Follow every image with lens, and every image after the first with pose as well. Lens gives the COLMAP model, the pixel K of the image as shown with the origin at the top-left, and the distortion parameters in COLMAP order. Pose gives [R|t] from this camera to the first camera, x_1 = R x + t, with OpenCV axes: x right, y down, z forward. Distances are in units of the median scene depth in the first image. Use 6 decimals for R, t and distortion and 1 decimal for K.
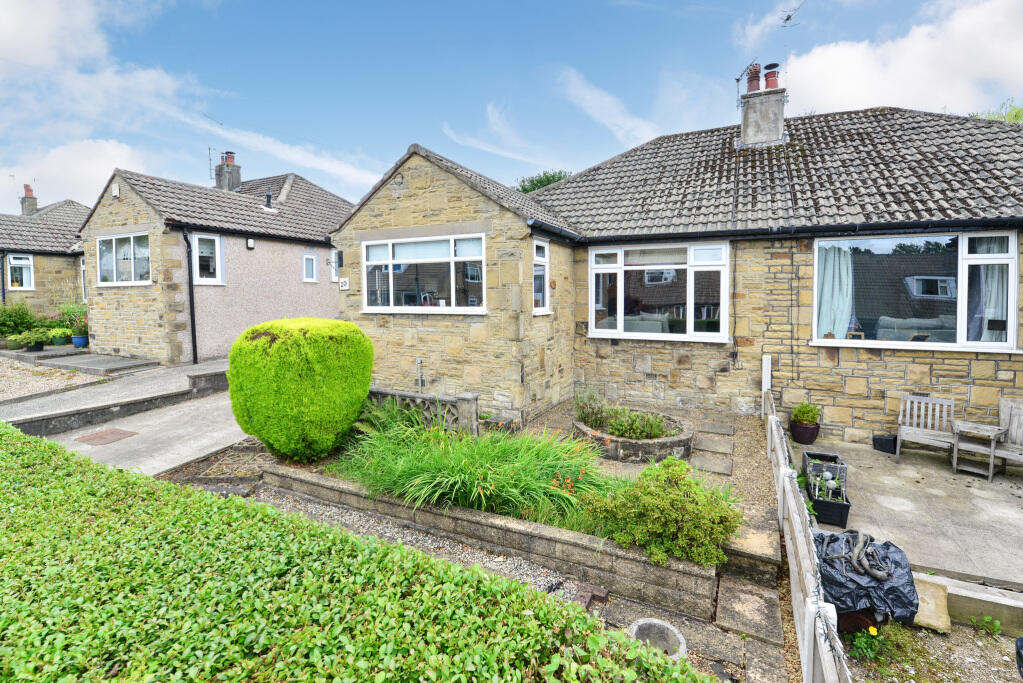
lens RADIAL K [[457.6, 0, 511.5], [0, 457.6, 341.5], [0, 0, 1]] dist [-0.000135, -0.012403]
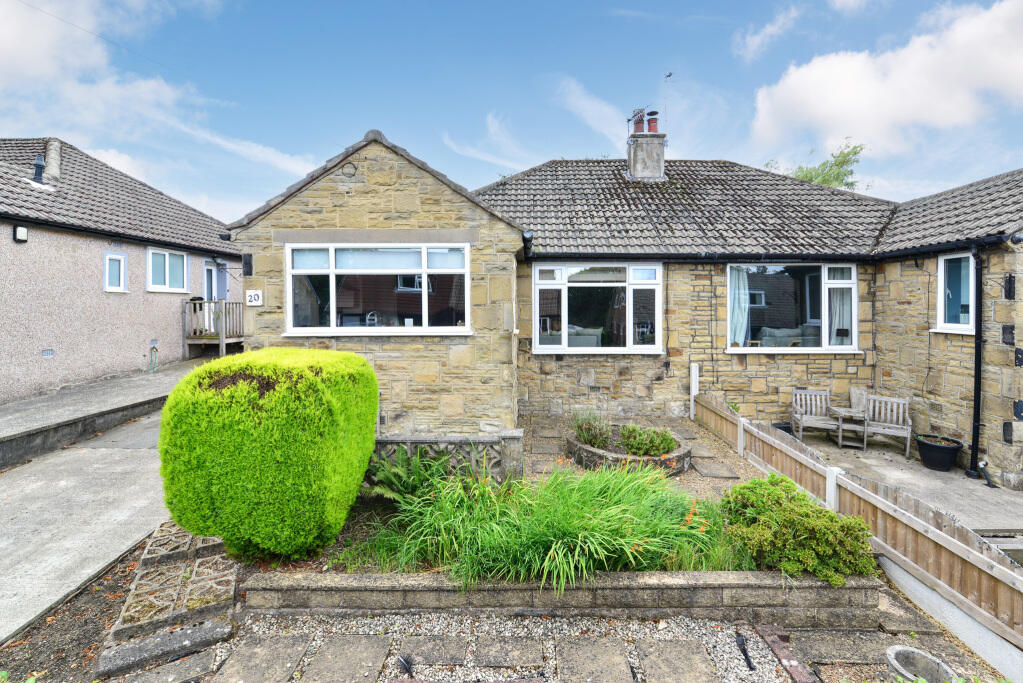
lens RADIAL K [[450.6, 0, 515.2], [0, 450.6, 331.9], [0, 0, 1]] dist [0.015596, -0.012488]
pose [[0.903014, -0.024586, 0.428907, -0.326624], [0.042506, 0.998576, -0.032251, -0.031220], [-0.427504, 0.047354, 0.902773, 0.167476]]
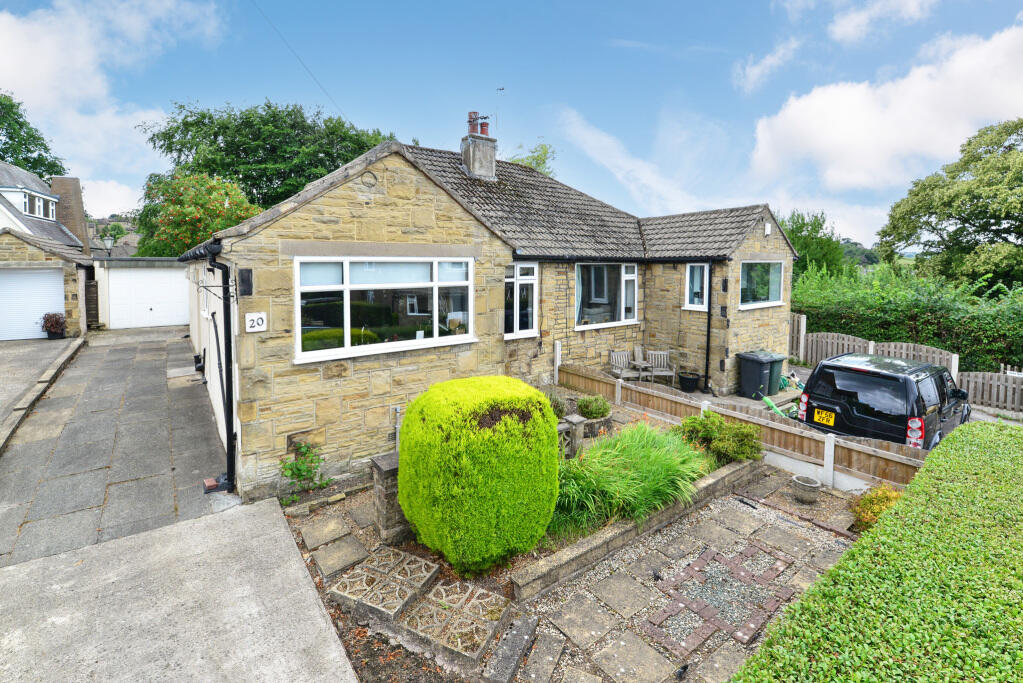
lens RADIAL K [[483.5, 0, 511.6], [0, 483.5, 317.8], [0, 0, 1]] dist [-0.009952, -0.000058]
pose [[0.438611, -0.098882, 0.893220, -0.866008], [0.088895, 0.993827, 0.066368, -0.157752], [-0.894269, 0.050293, 0.444694, 0.441904]]
